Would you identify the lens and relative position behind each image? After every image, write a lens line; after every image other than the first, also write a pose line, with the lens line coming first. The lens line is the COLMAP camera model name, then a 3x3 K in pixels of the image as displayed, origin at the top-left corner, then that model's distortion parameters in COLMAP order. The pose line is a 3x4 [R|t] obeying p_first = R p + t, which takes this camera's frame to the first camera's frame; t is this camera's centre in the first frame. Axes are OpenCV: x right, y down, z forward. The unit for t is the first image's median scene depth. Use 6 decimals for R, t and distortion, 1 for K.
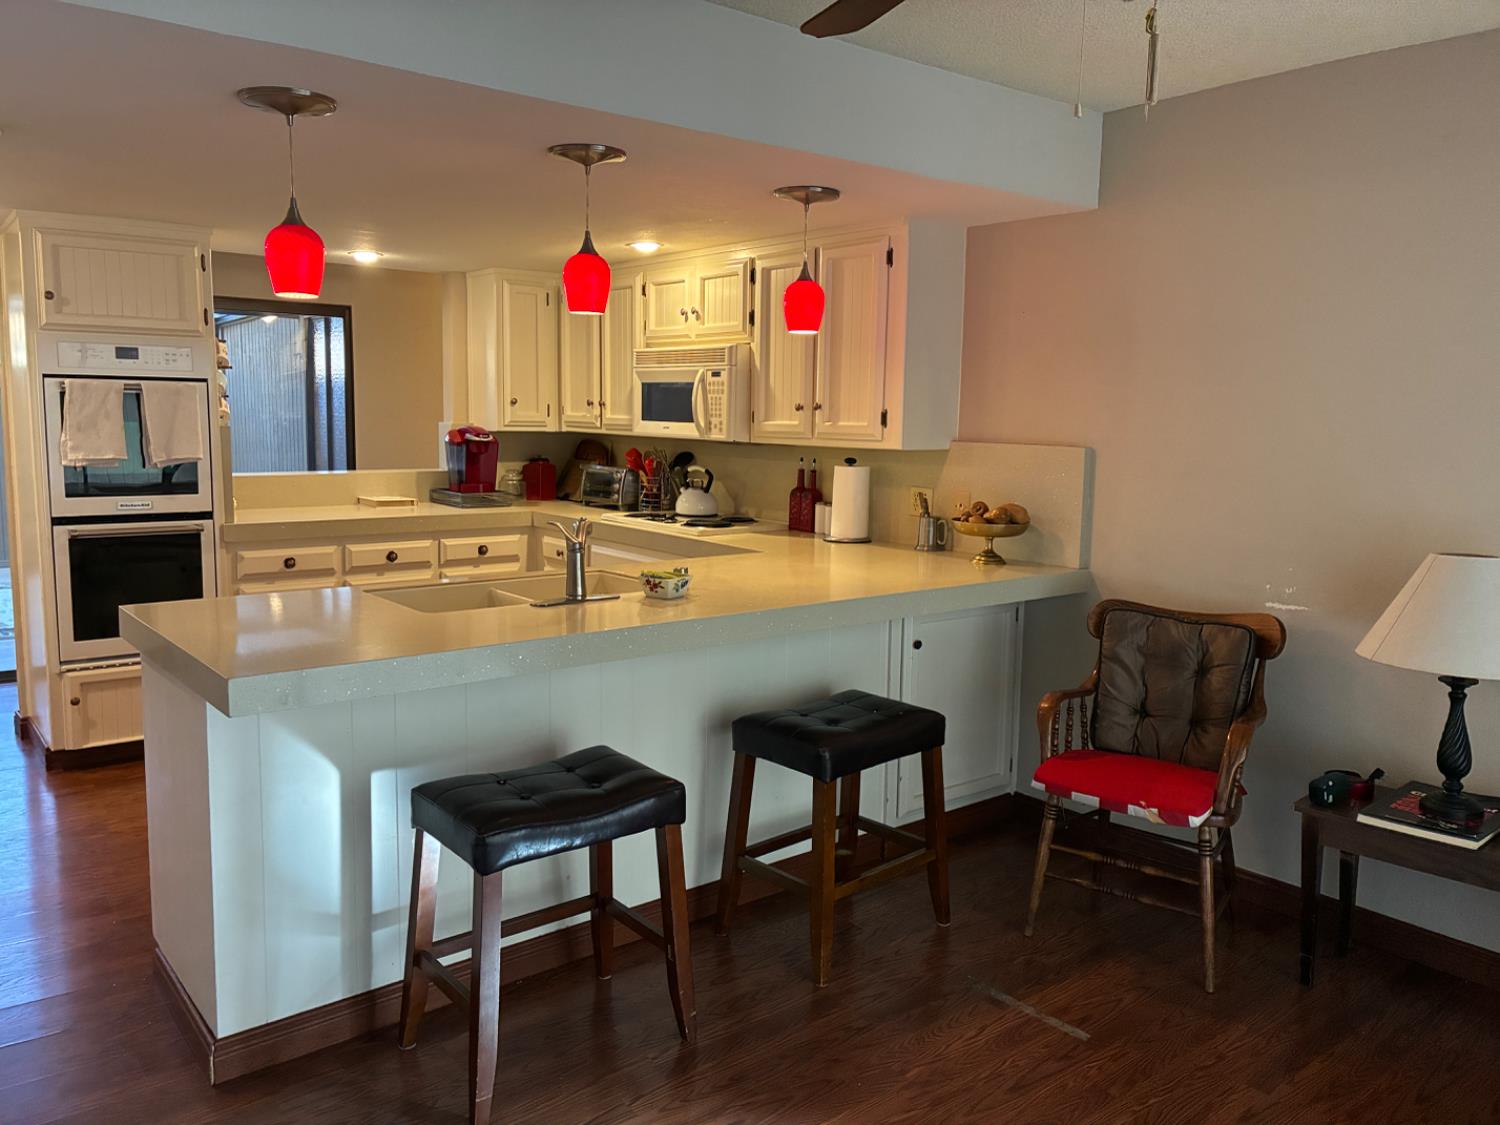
lens RADIAL K [[1133.3, 0, 749.5], [0, 1133.3, 554.1], [0, 0, 1]] dist [0.036415, -0.031412]
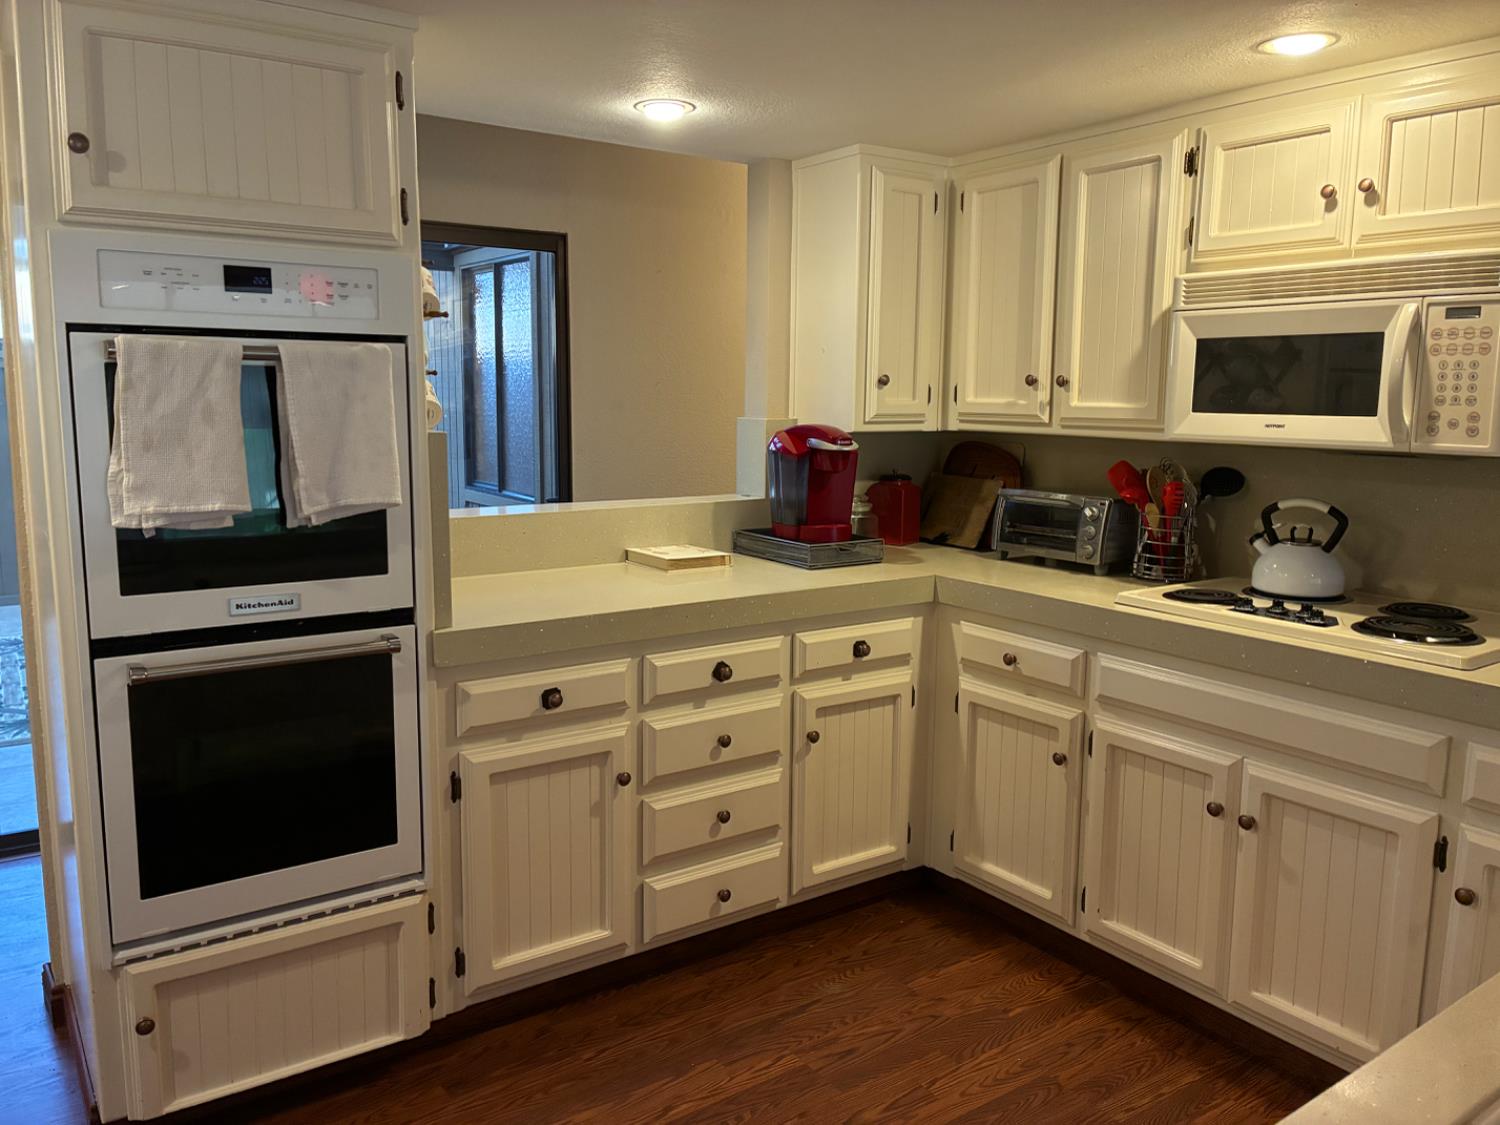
lens RADIAL K [[1133.3, 0, 749.5], [0, 1133.3, 554.1], [0, 0, 1]] dist [0.036415, -0.031412]
pose [[0.997987, 0.000505, -0.063418, -0.283240], [0.000426, 0.999892, 0.014671, -0.064834], [0.063419, -0.014669, 0.997879, 0.498649]]
